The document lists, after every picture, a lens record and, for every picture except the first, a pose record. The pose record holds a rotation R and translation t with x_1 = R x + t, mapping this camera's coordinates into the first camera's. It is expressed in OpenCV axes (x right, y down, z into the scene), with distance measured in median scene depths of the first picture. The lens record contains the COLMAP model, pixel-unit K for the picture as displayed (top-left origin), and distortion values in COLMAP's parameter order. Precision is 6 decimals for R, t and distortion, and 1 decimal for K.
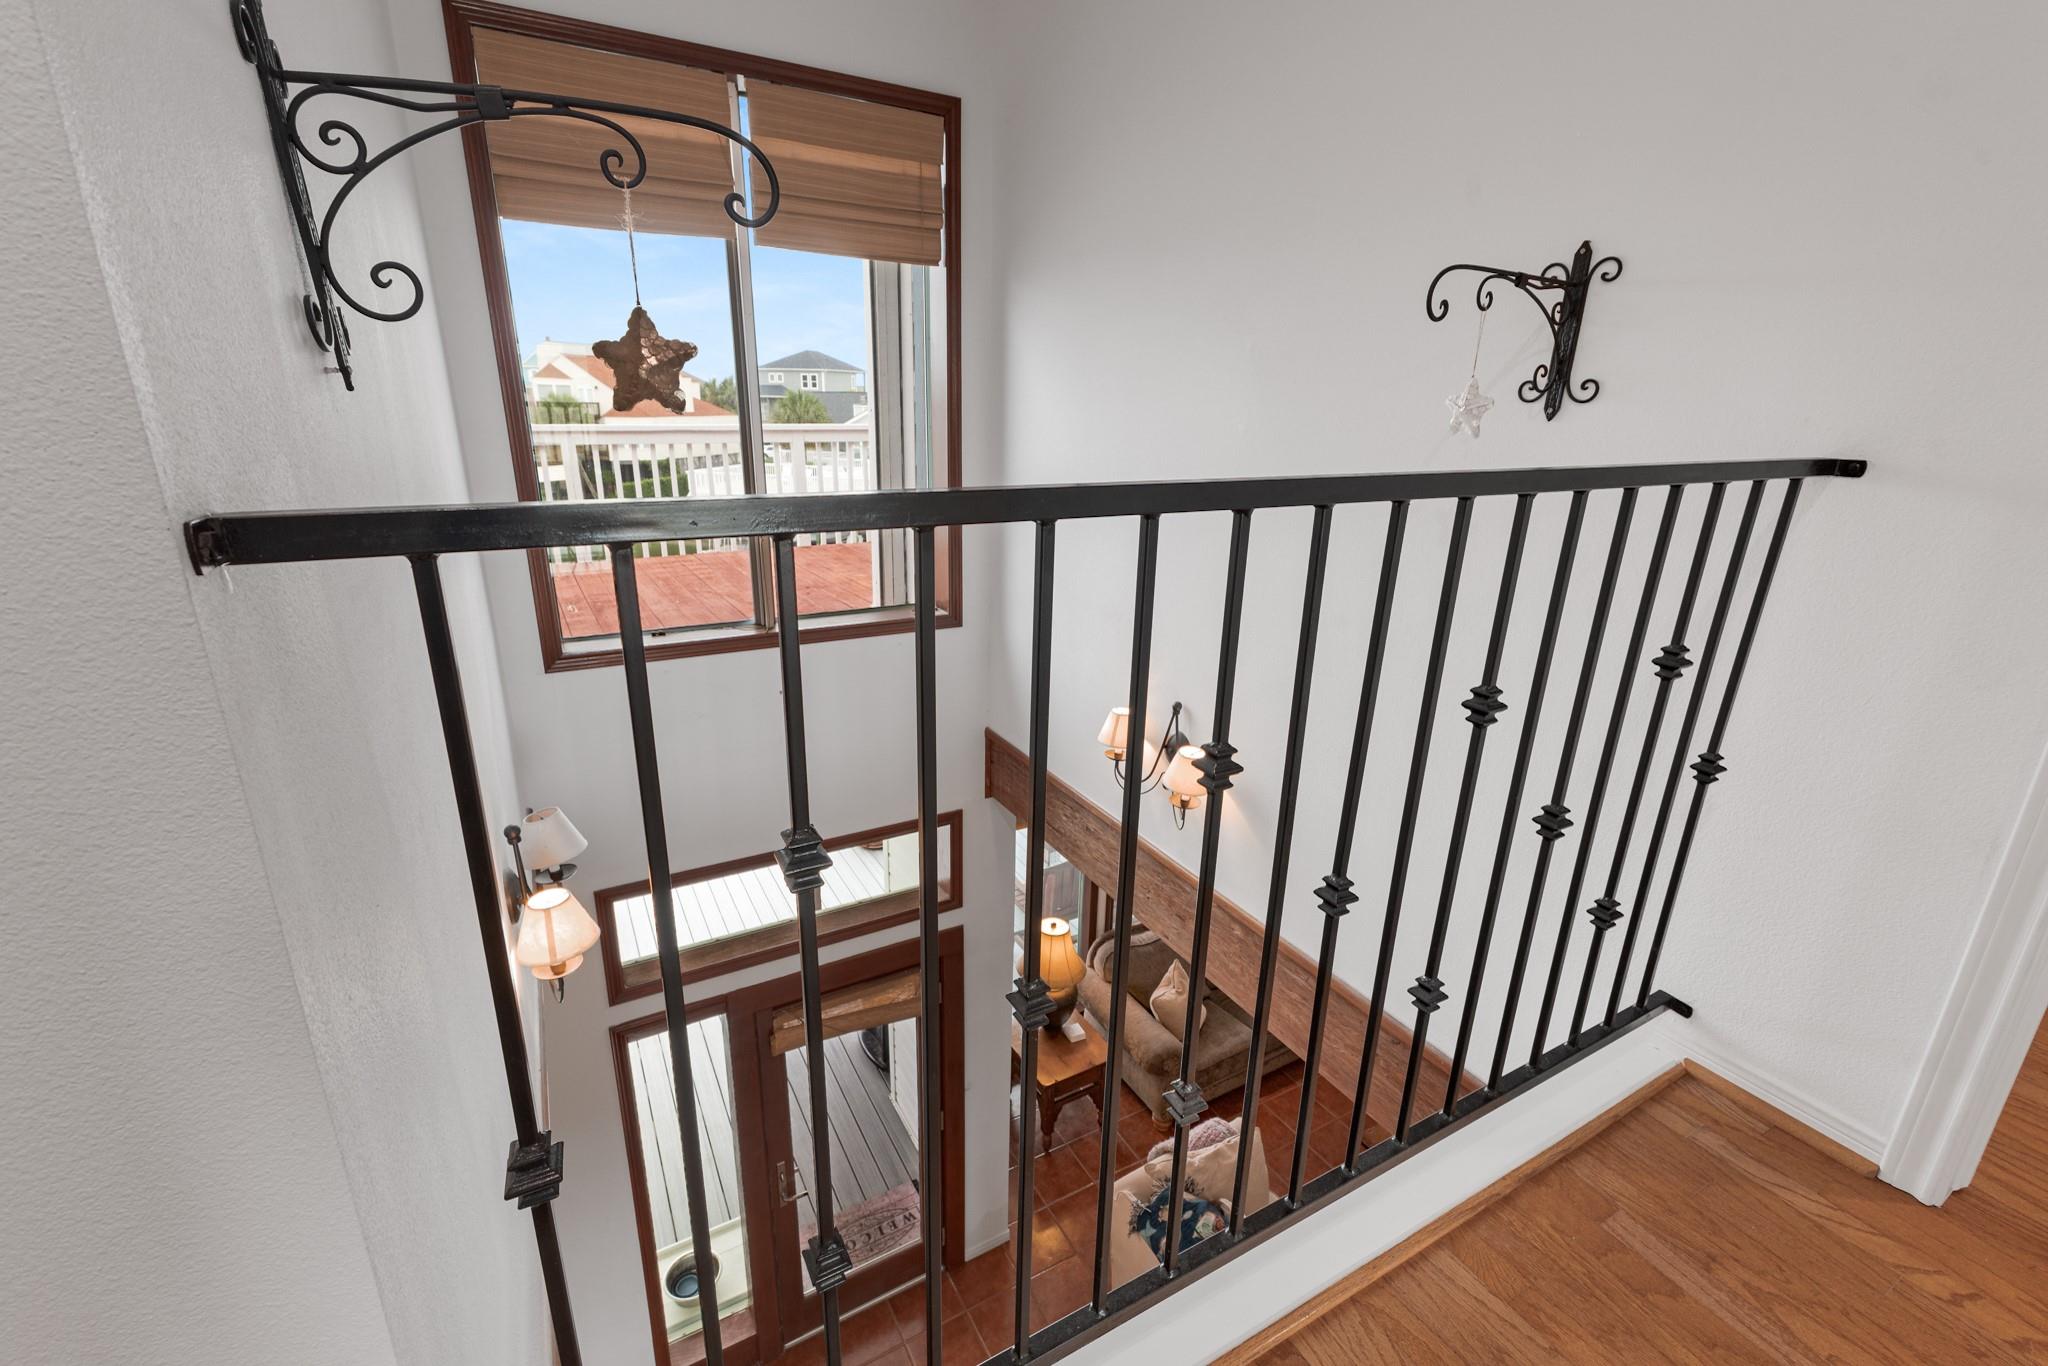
lens RADIAL K [[864.0, 0, 1024.0], [0, 864.0, 683.0], [0, 0, 1]] dist [0.021688, 0.000110]
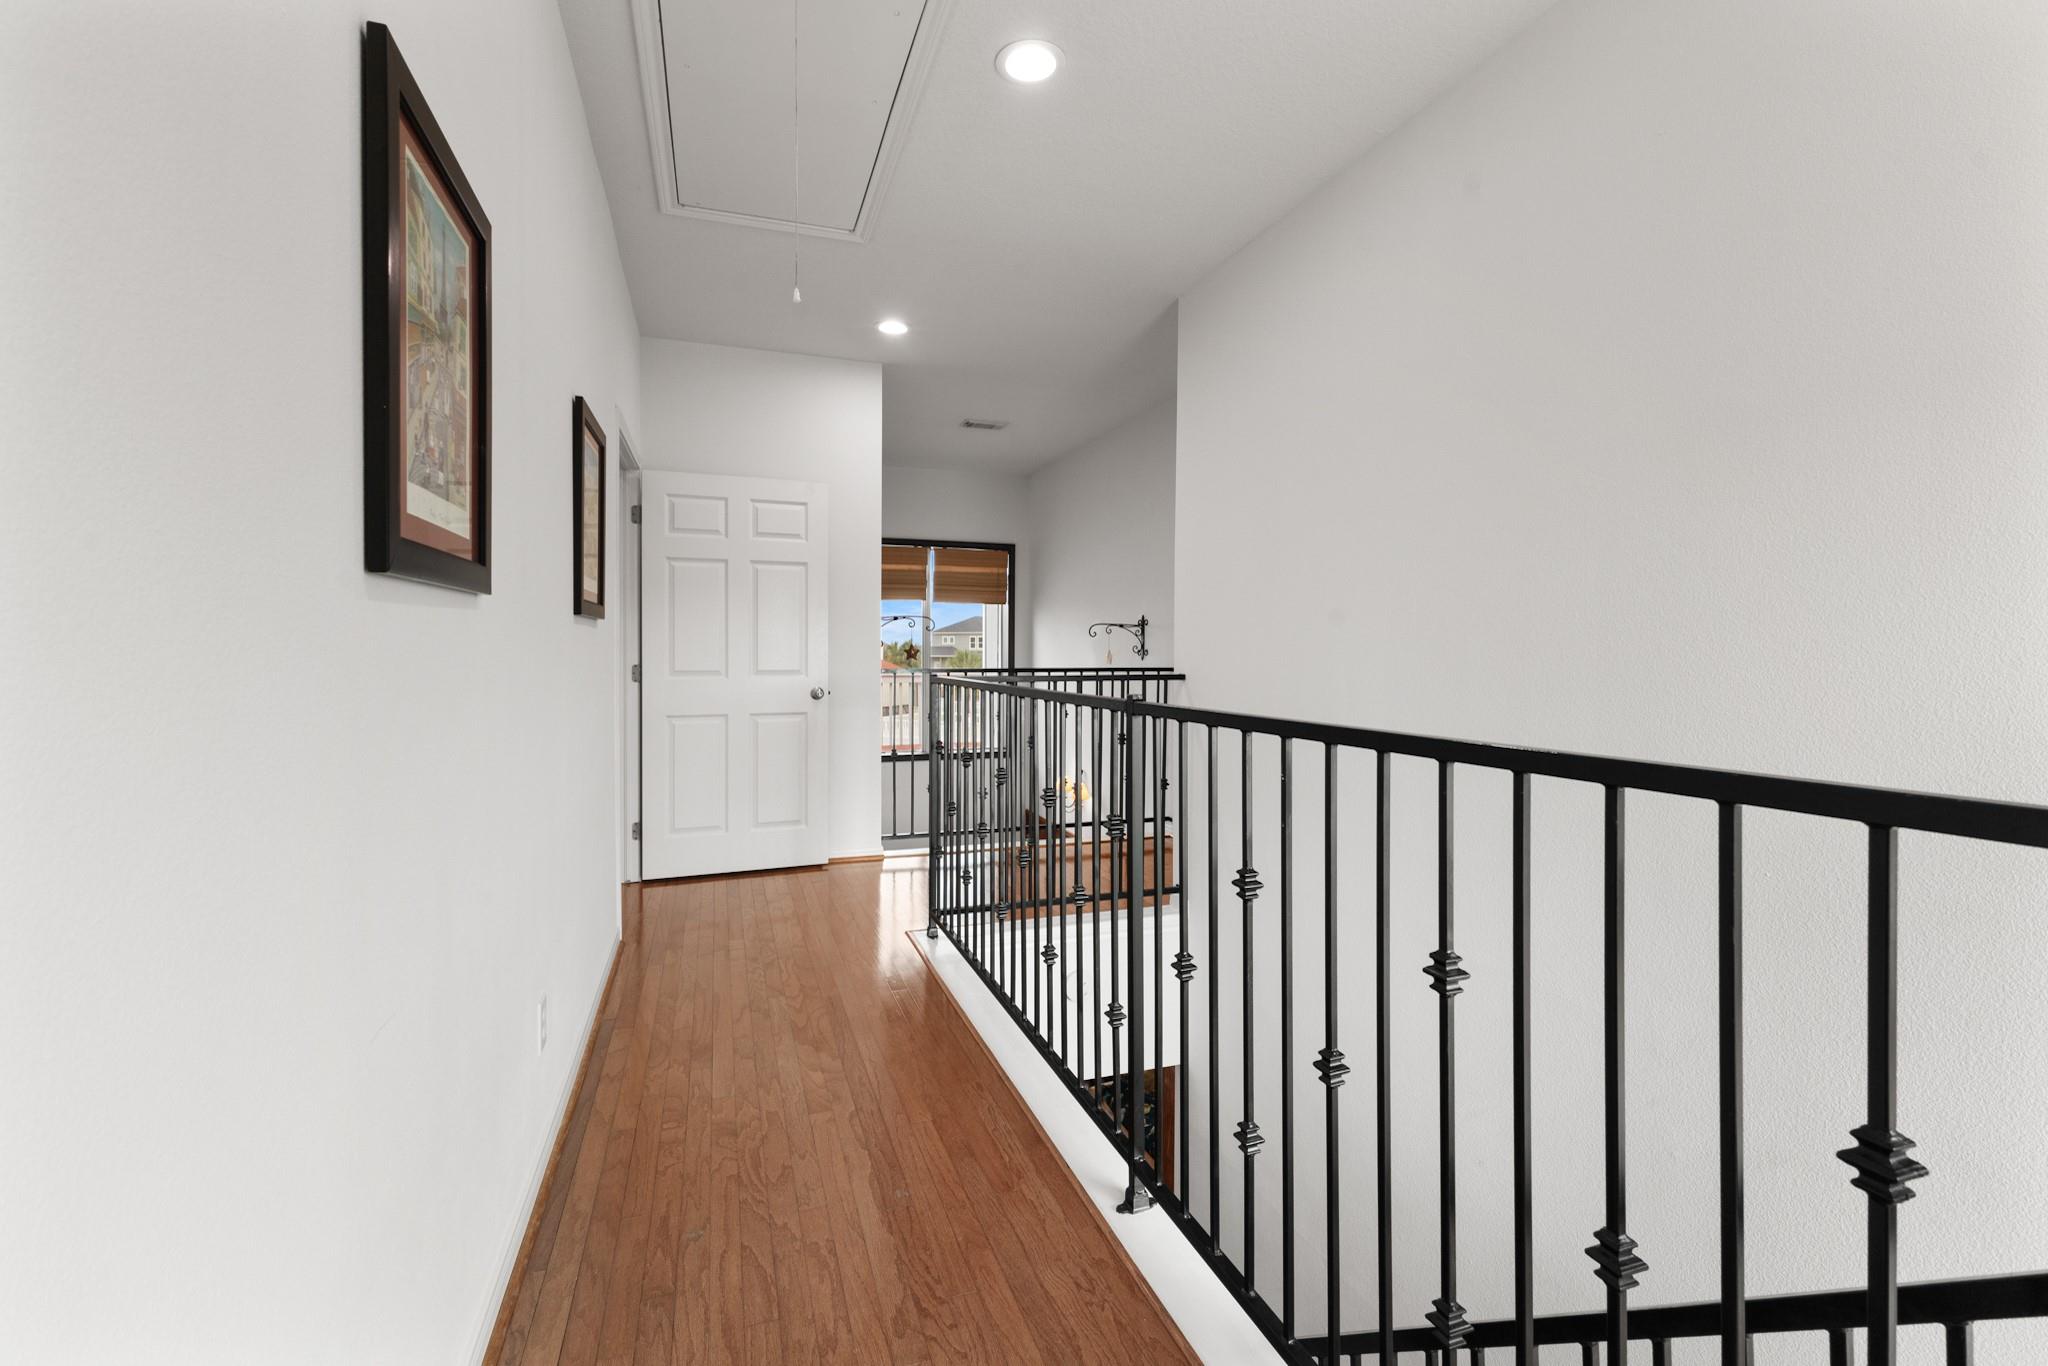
lens RADIAL K [[864.0, 0, 1024.0], [0, 864.0, 683.0], [0, 0, 1]] dist [0.021688, 0.000110]
pose [[0.984205, -0.007680, -0.176867, 0.406241], [-0.042379, 0.959791, -0.277499, 0.428047], [0.171887, 0.280611, 0.944305, -1.299966]]
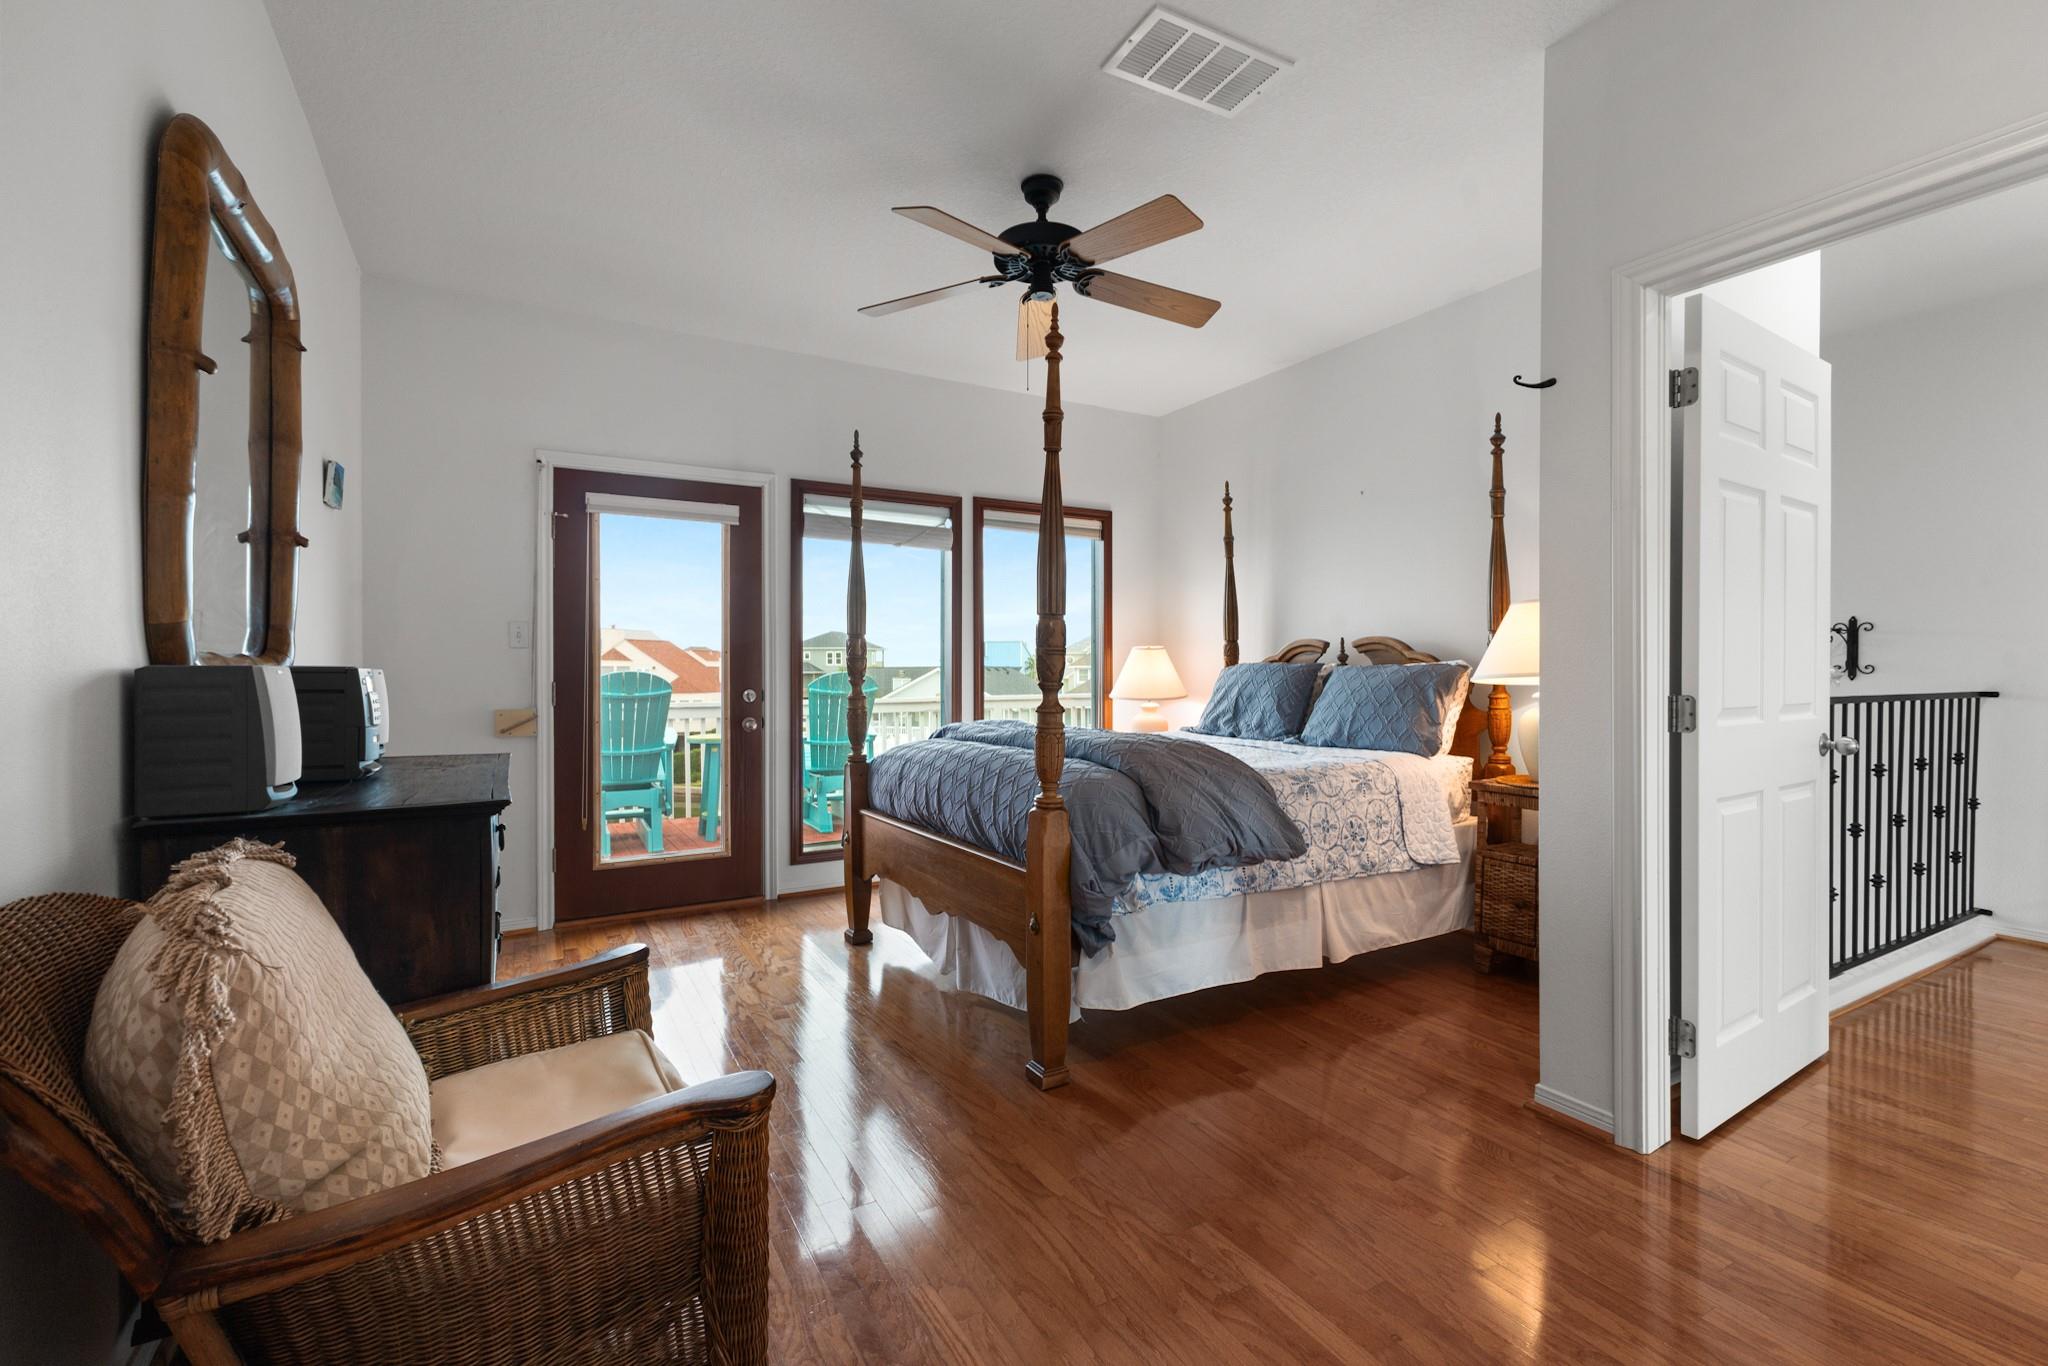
lens RADIAL K [[890.5, 0, 1024.0], [0, 890.5, 683.0], [0, 0, 1]] dist [0.002605, 0.000447]
pose [[0.999905, -0.013425, -0.003033, -0.958531], [0.011902, 0.954109, -0.299222, 0.240814], [0.006911, 0.299158, 0.954179, -0.791010]]
